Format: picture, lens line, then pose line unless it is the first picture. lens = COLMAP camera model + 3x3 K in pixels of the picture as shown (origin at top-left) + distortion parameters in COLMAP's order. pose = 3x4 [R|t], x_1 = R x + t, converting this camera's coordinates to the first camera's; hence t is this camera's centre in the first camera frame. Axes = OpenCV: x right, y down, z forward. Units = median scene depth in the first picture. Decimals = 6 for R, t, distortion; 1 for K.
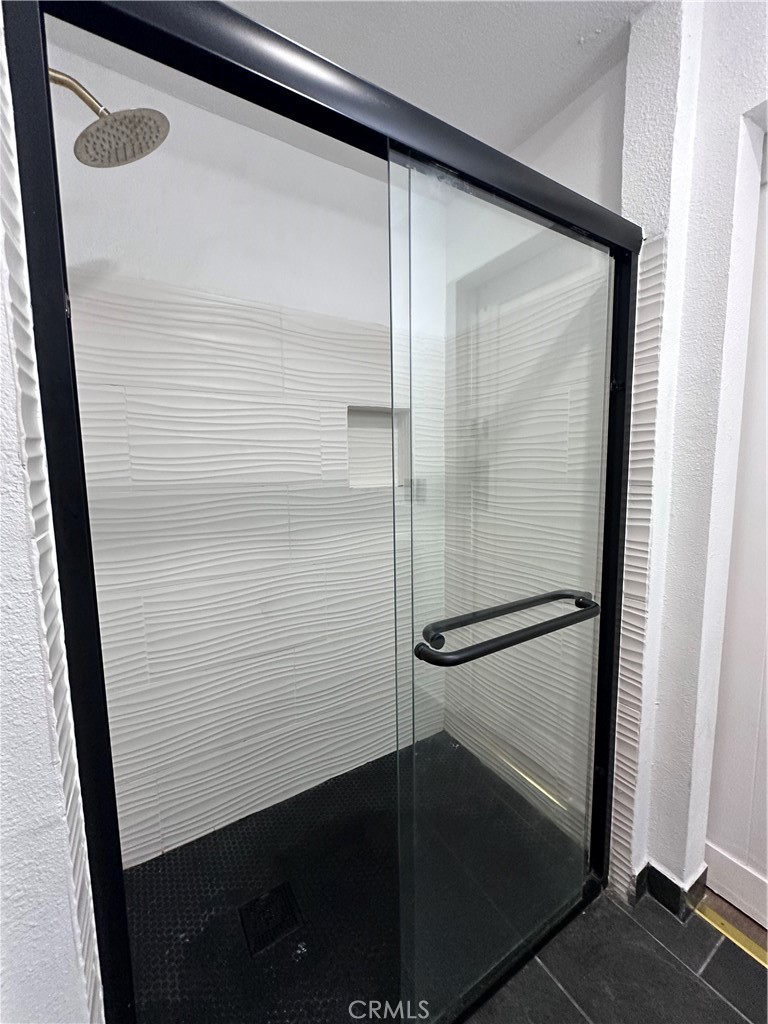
lens RADIAL K [[410.4, 0, 381.3], [0, 410.4, 510.9], [0, 0, 1]] dist [-0.001551, 0.000971]
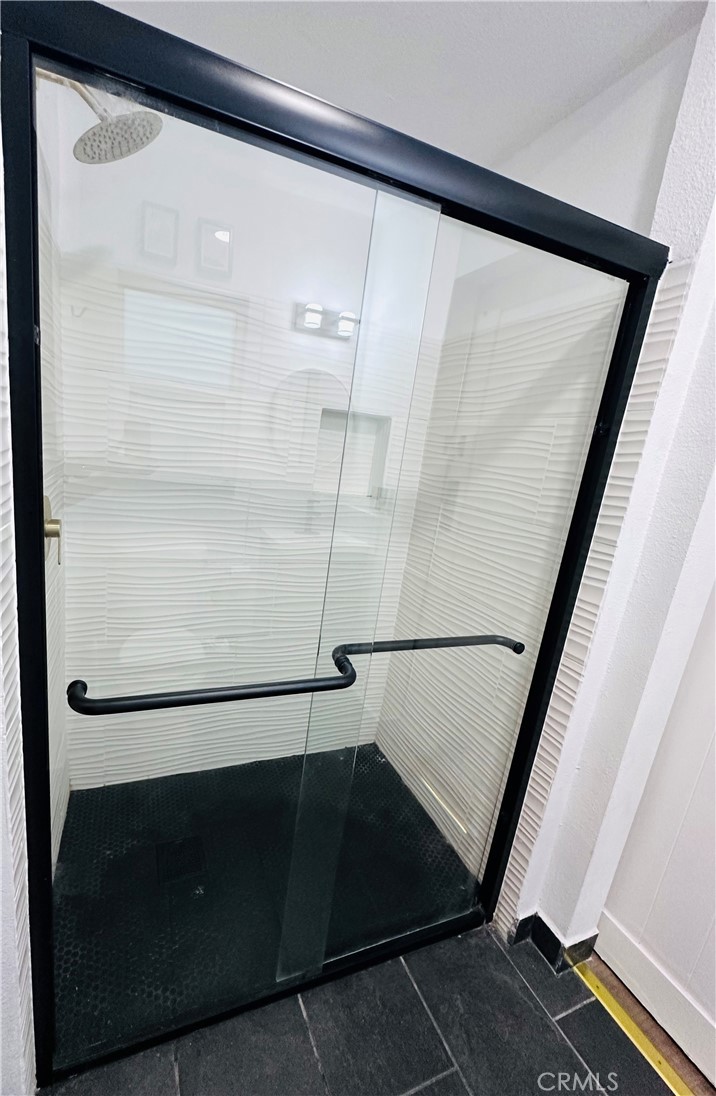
lens RADIAL K [[439.9, 0, 302.7], [0, 439.9, 546.6], [0, 0, 1]] dist [-0.001222, 0.001092]
pose [[0.974578, 0.160906, -0.155907, 0.117674], [-0.143590, 0.982737, 0.116665, -0.066701], [0.171988, -0.091312, 0.980858, -0.073893]]
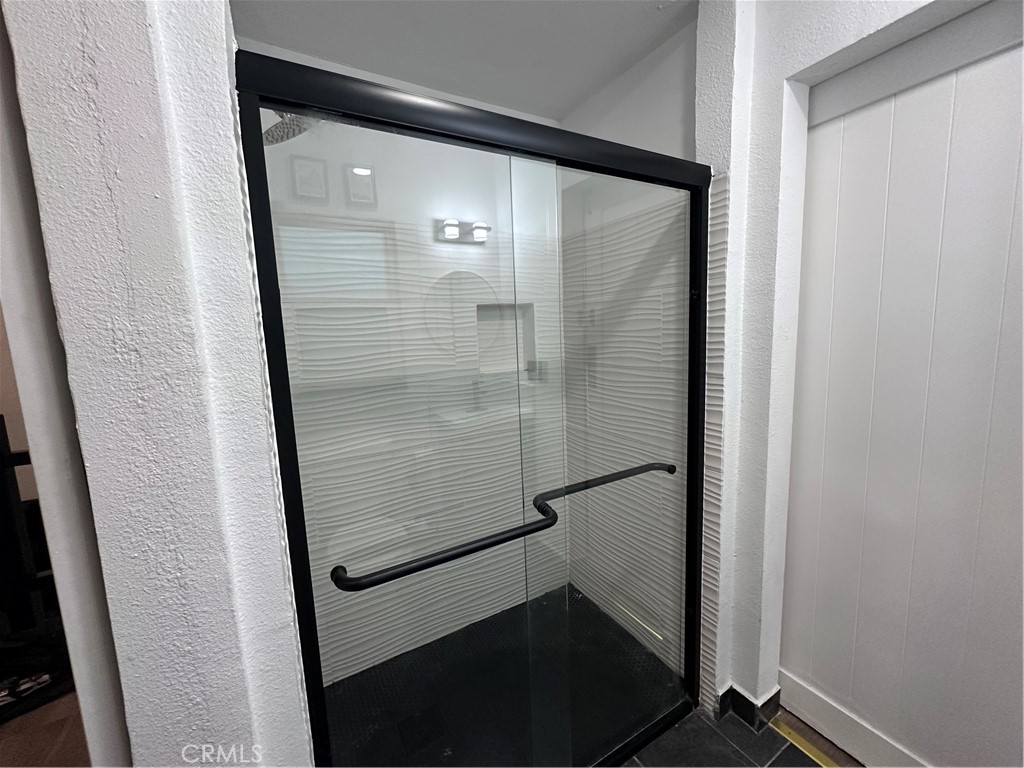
lens RADIAL K [[410.4, 0, 510.0], [0, 410.4, 382.5], [0, 0, 1]] dist [-0.001551, 0.000971]
pose [[0.999296, -0.022933, -0.029690, 0.055408], [0.023520, 0.999532, 0.019572, -0.077443], [0.029227, -0.020257, 0.999368, -0.212645]]
